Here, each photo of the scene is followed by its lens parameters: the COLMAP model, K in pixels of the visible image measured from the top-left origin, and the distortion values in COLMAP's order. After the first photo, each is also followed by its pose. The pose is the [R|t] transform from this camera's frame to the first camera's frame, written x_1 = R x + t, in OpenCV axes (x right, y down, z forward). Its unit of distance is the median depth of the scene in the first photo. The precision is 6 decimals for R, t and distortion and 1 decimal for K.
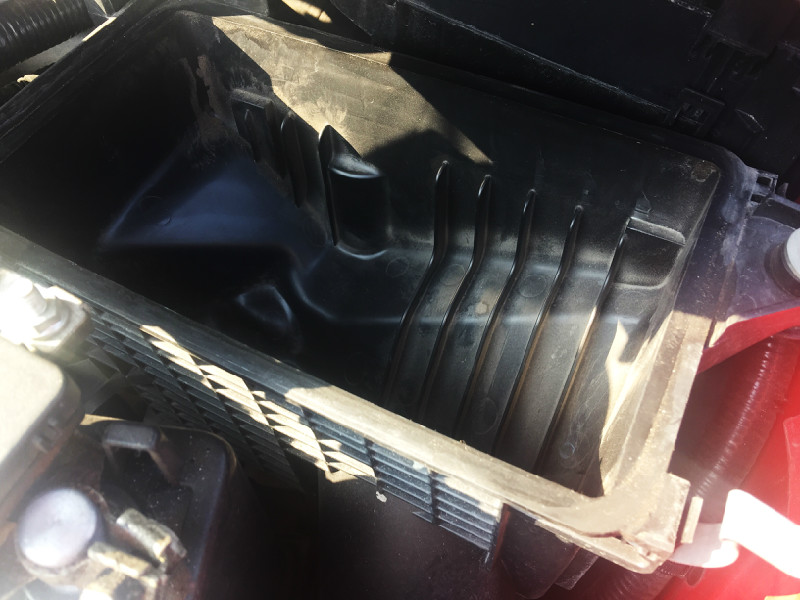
lens RADIAL K [[679.3, 0, 392.5], [0, 679.3, 289.6], [0, 0, 1]] dist [0.090726, -0.153533]
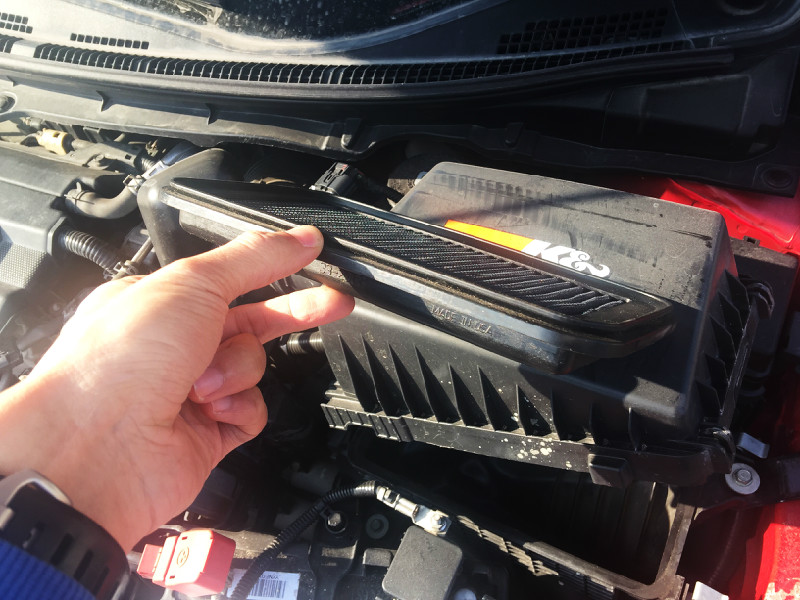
lens RADIAL K [[679.3, 0, 392.5], [0, 679.3, 289.6], [0, 0, 1]] dist [0.090726, -0.153533]
pose [[0.984131, -0.091466, -0.152054, -0.152697], [0.079251, 0.993263, -0.084549, -0.608398], [0.158763, 0.071157, 0.984749, -1.652147]]
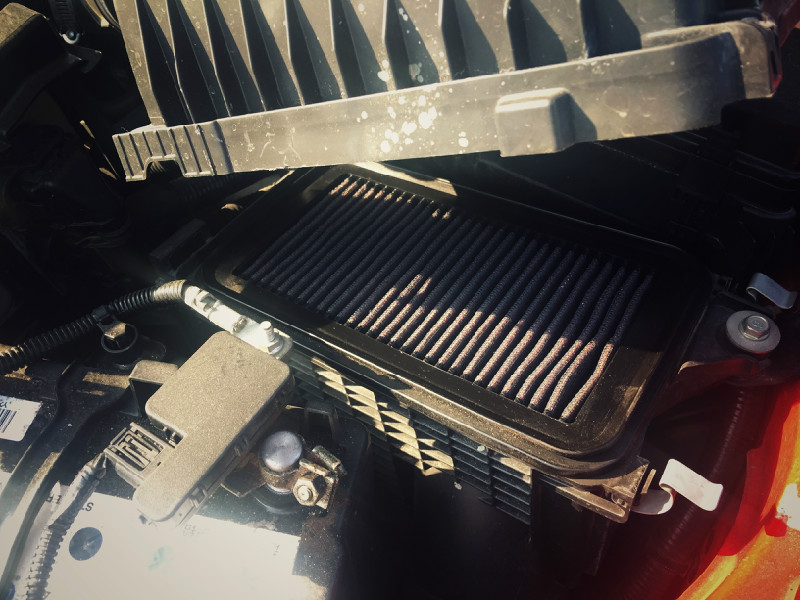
lens RADIAL K [[679.3, 0, 392.5], [0, 679.3, 289.6], [0, 0, 1]] dist [0.090726, -0.153533]
pose [[0.991278, 0.025433, -0.129307, 0.028476], [-0.045795, 0.986531, -0.157032, 0.144791], [0.123572, 0.161584, 0.979092, -0.629888]]
